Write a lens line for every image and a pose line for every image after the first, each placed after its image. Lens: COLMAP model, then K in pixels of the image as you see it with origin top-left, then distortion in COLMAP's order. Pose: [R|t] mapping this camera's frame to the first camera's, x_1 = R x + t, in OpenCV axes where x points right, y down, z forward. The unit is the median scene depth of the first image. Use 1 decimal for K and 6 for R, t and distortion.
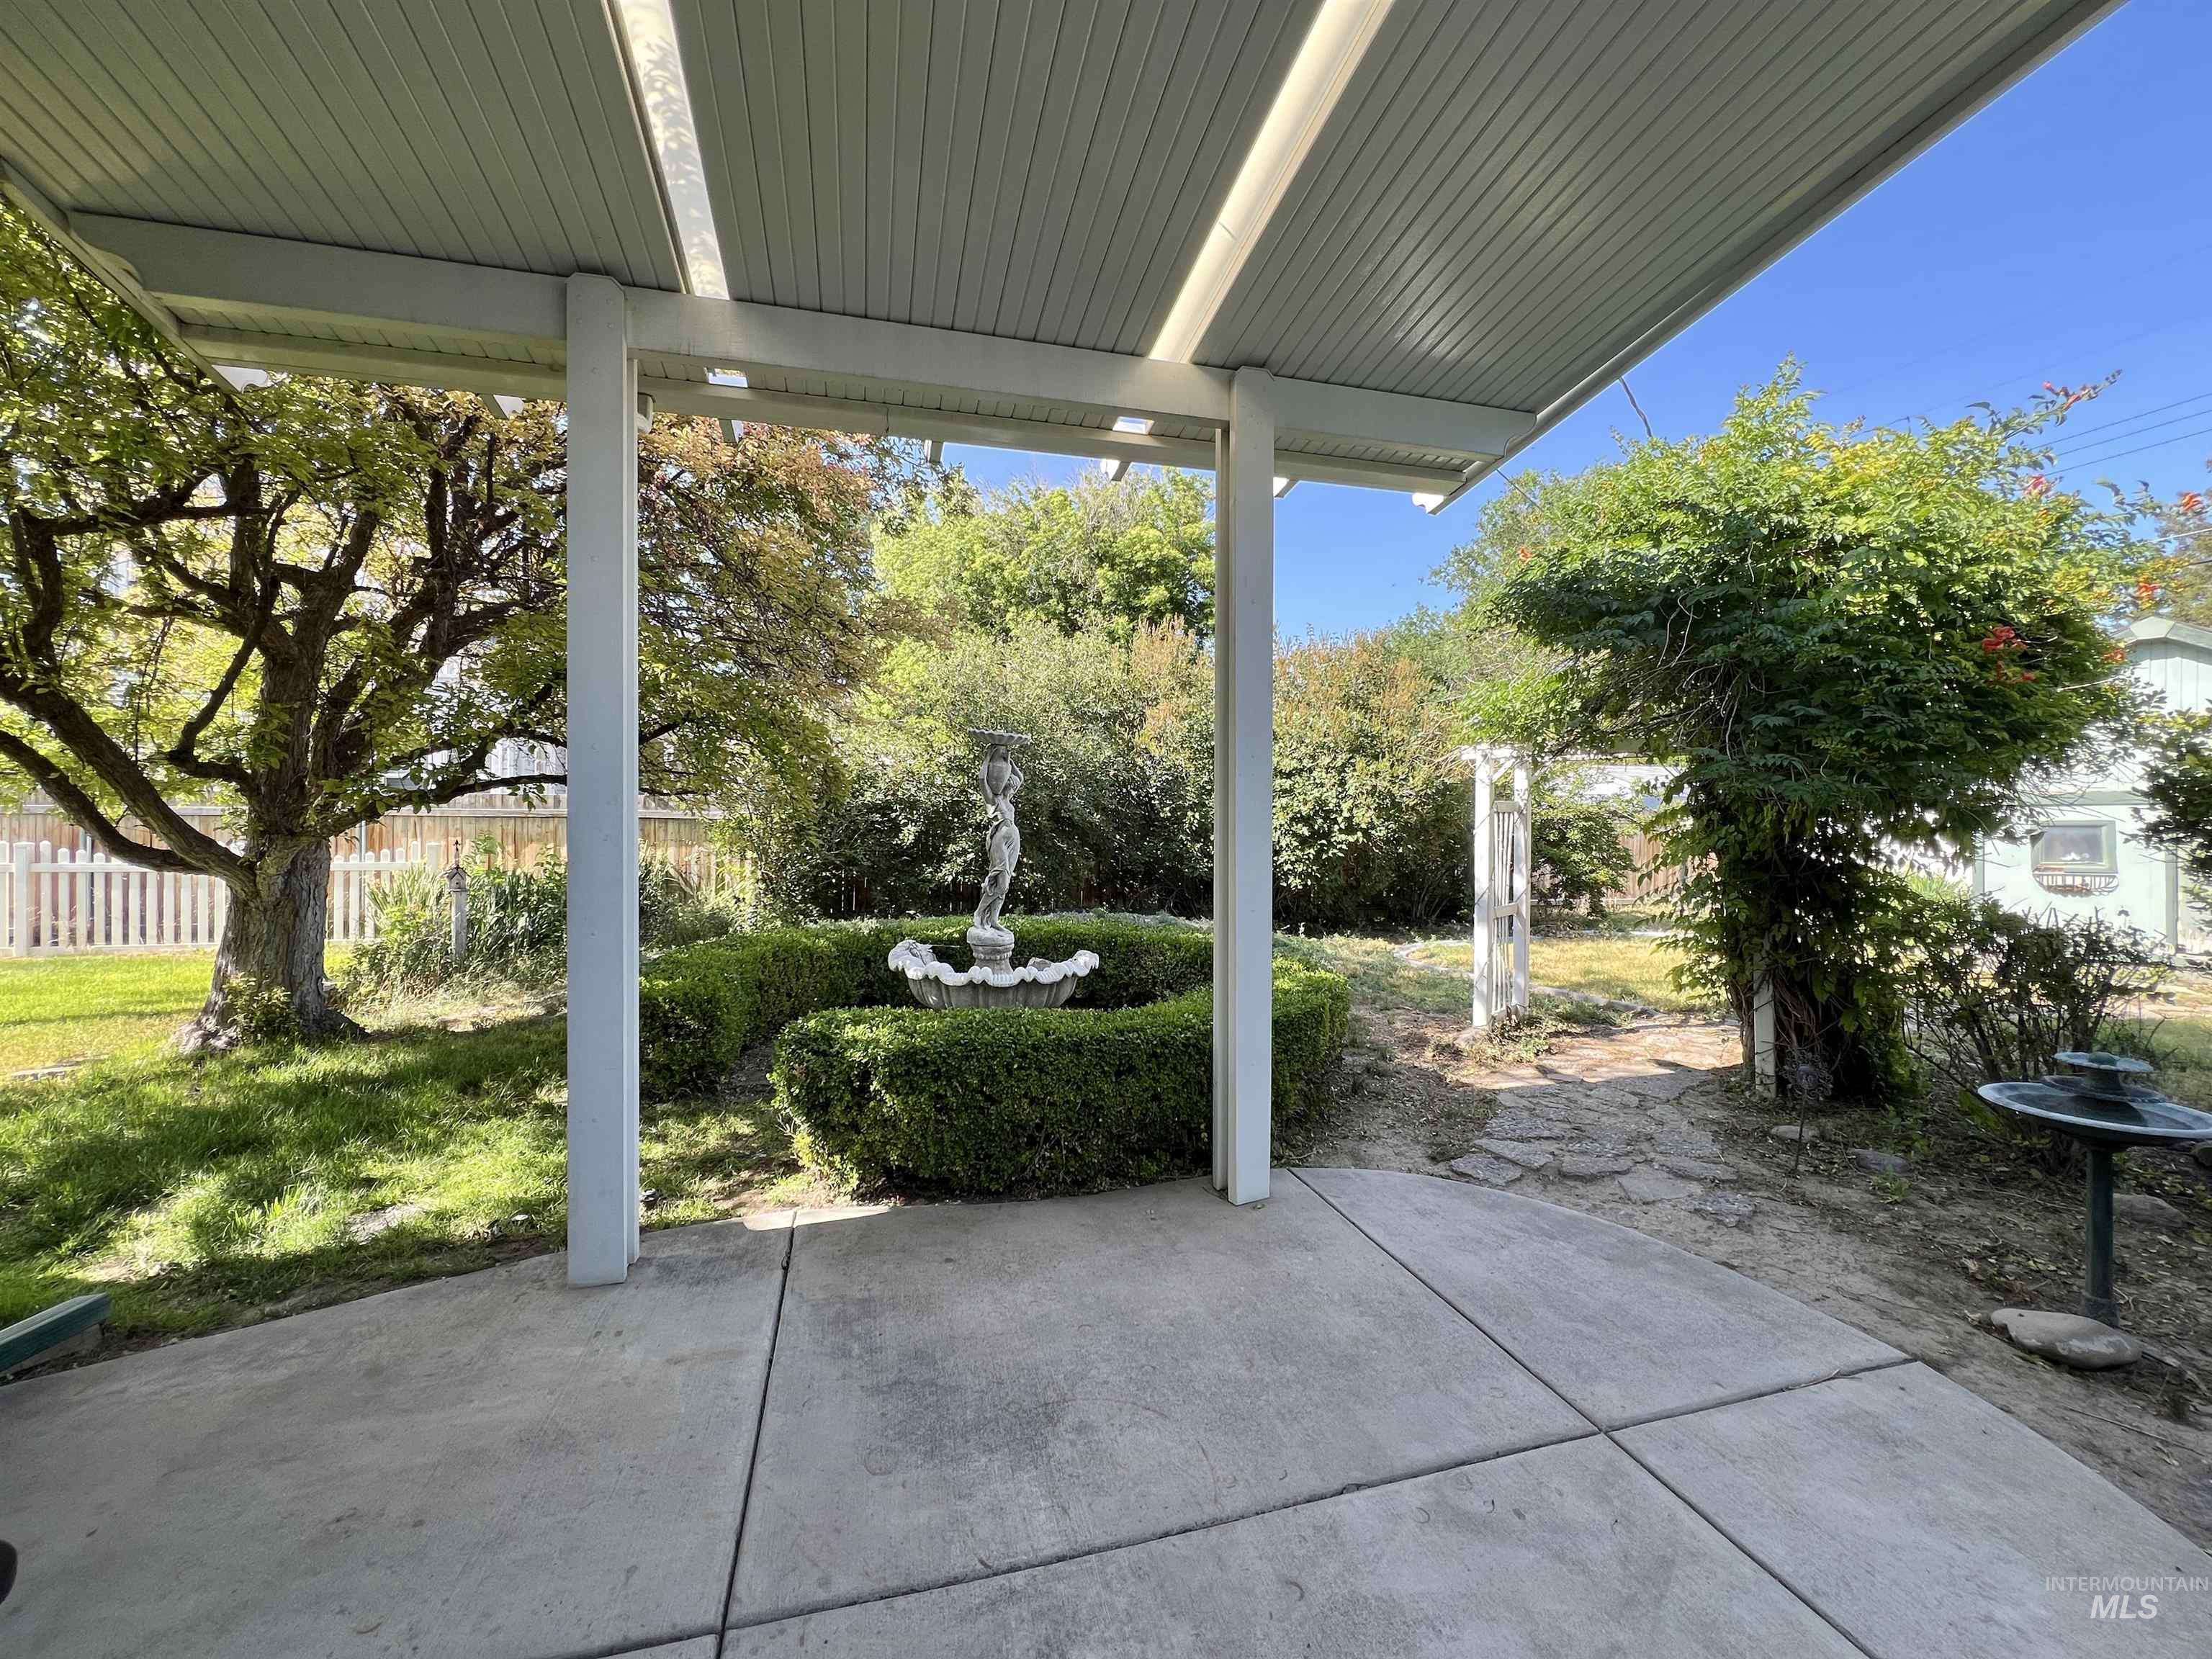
lens RADIAL K [[898.0, 0, 1106.0], [0, 898.0, 829.5], [0, 0, 1]] dist [0.000007, 0.000091]
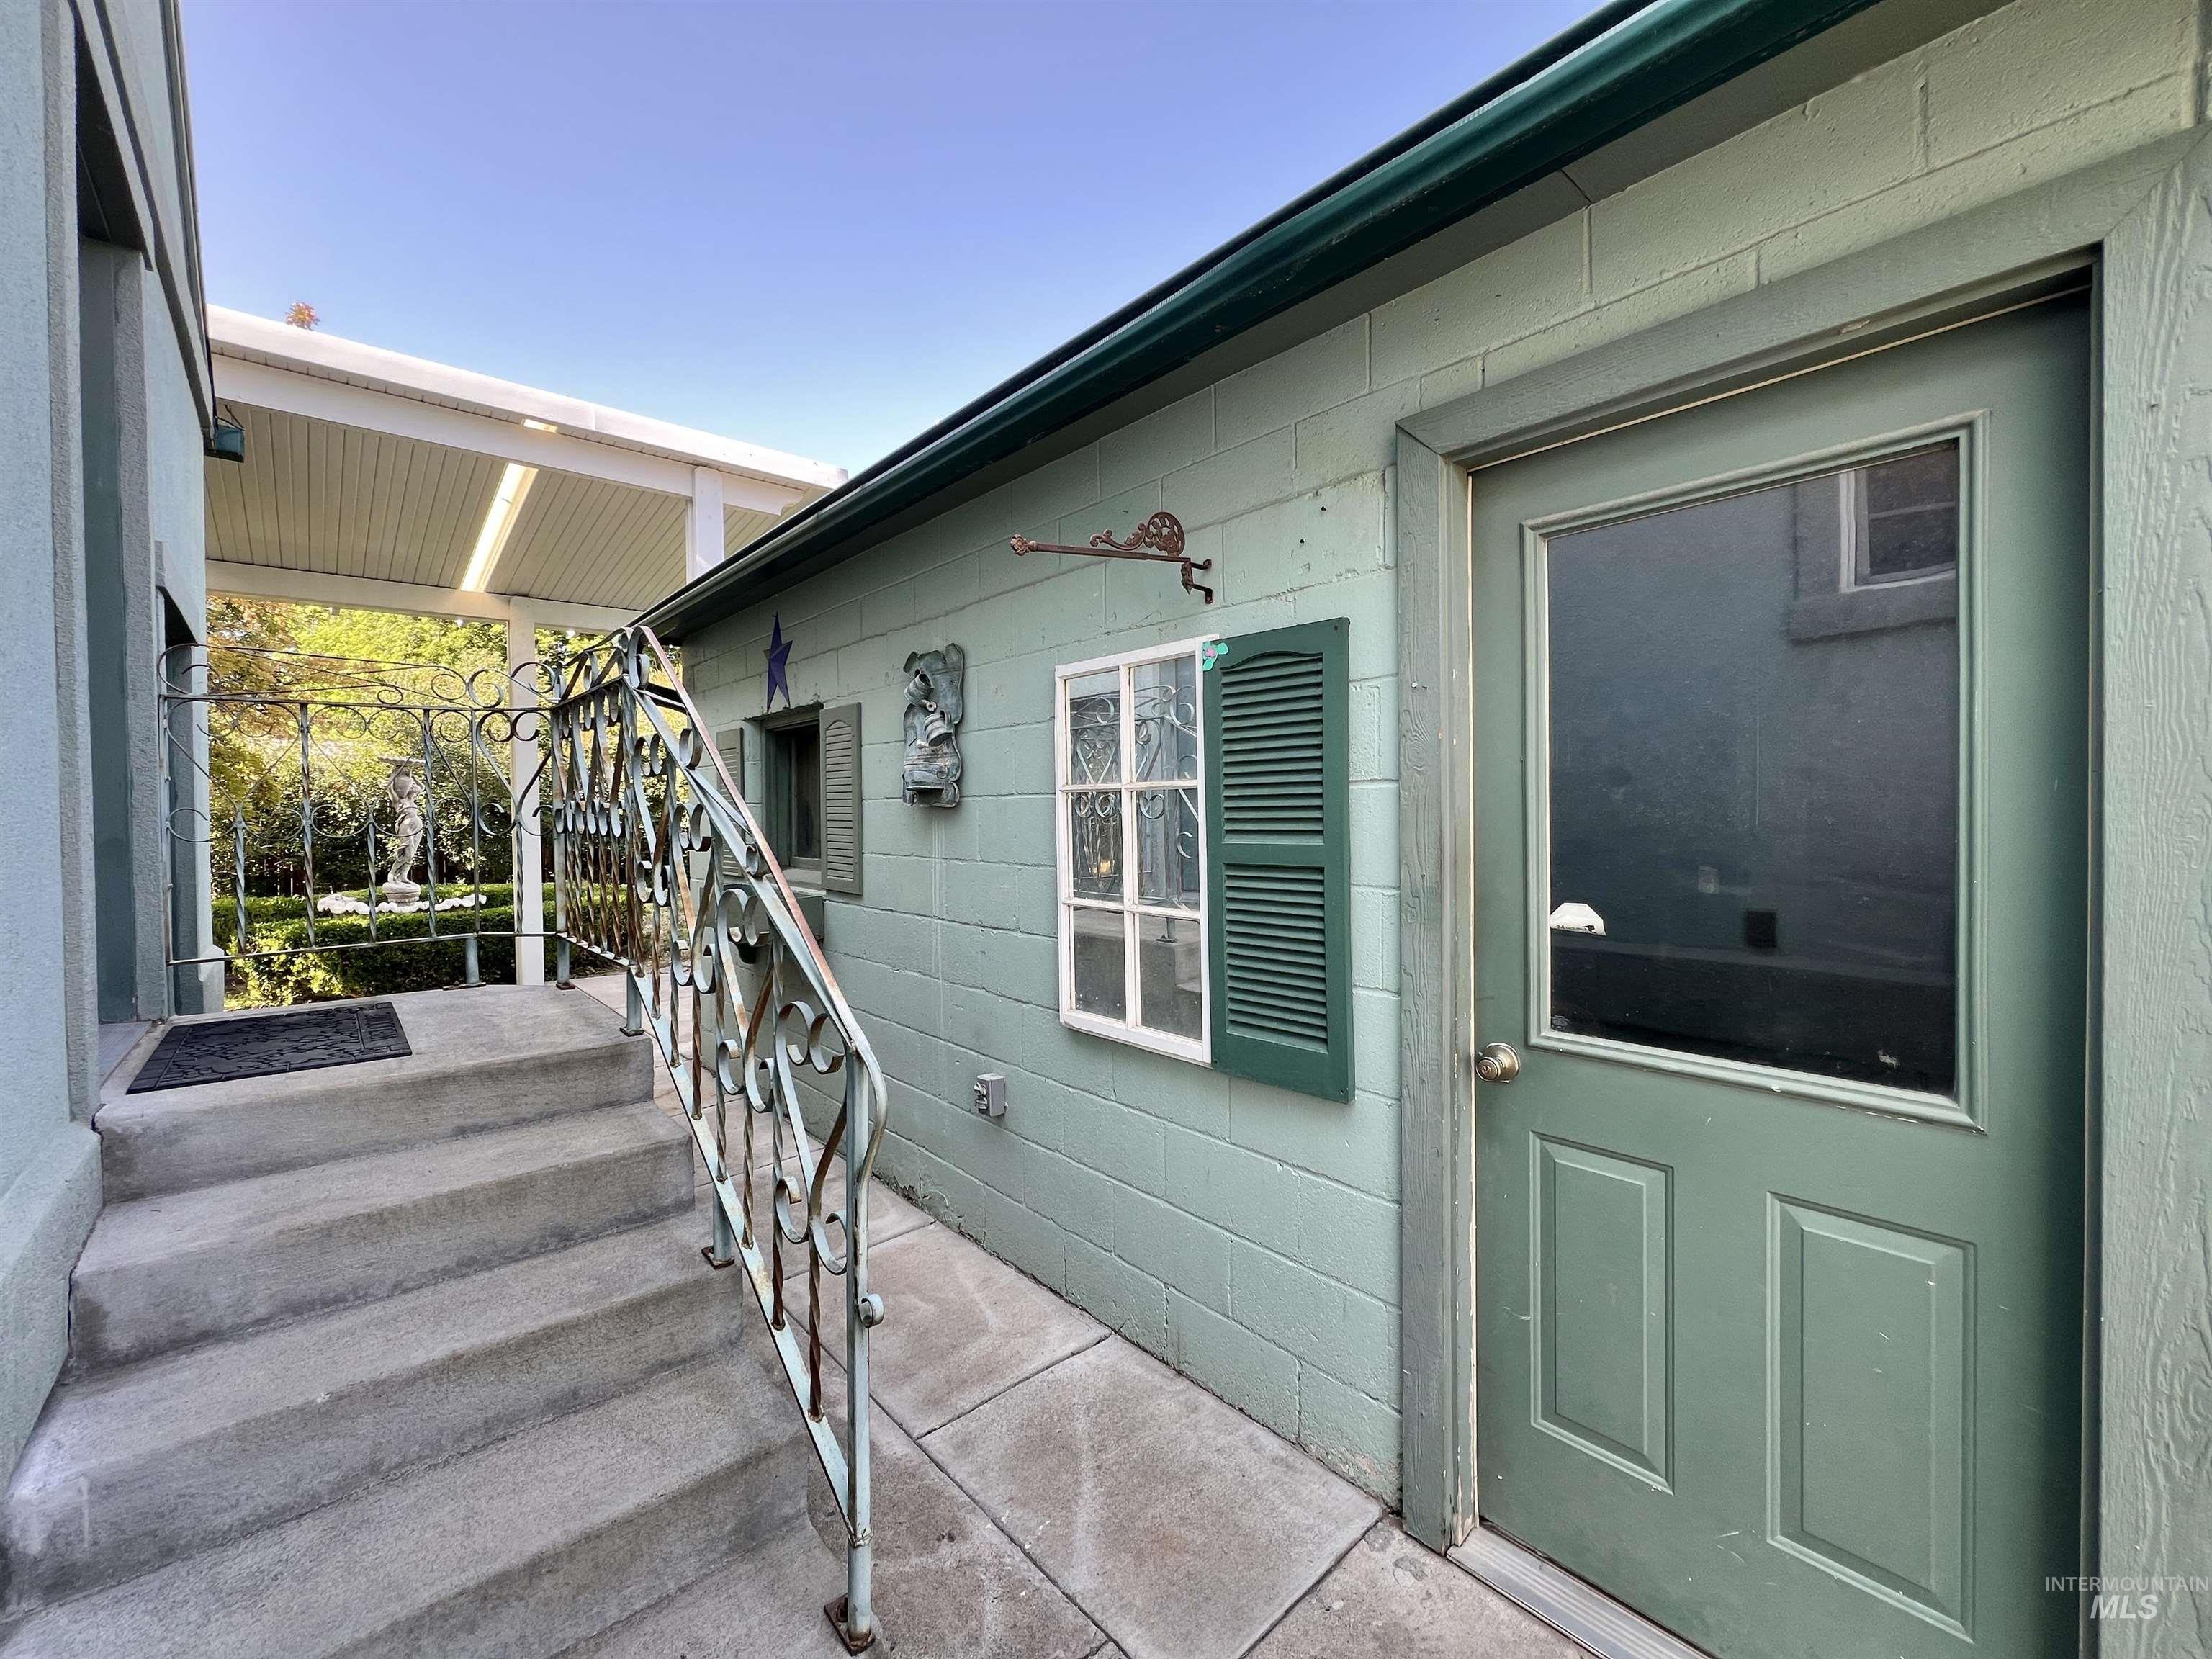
lens RADIAL K [[898.0, 0, 1106.0], [0, 898.0, 829.5], [0, 0, 1]] dist [0.000007, 0.000091]
pose [[0.897782, -0.020657, 0.439955, 0.442984], [0.023060, 0.999734, -0.000117, 0.070619], [-0.439835, 0.010250, 0.898020, -1.465197]]
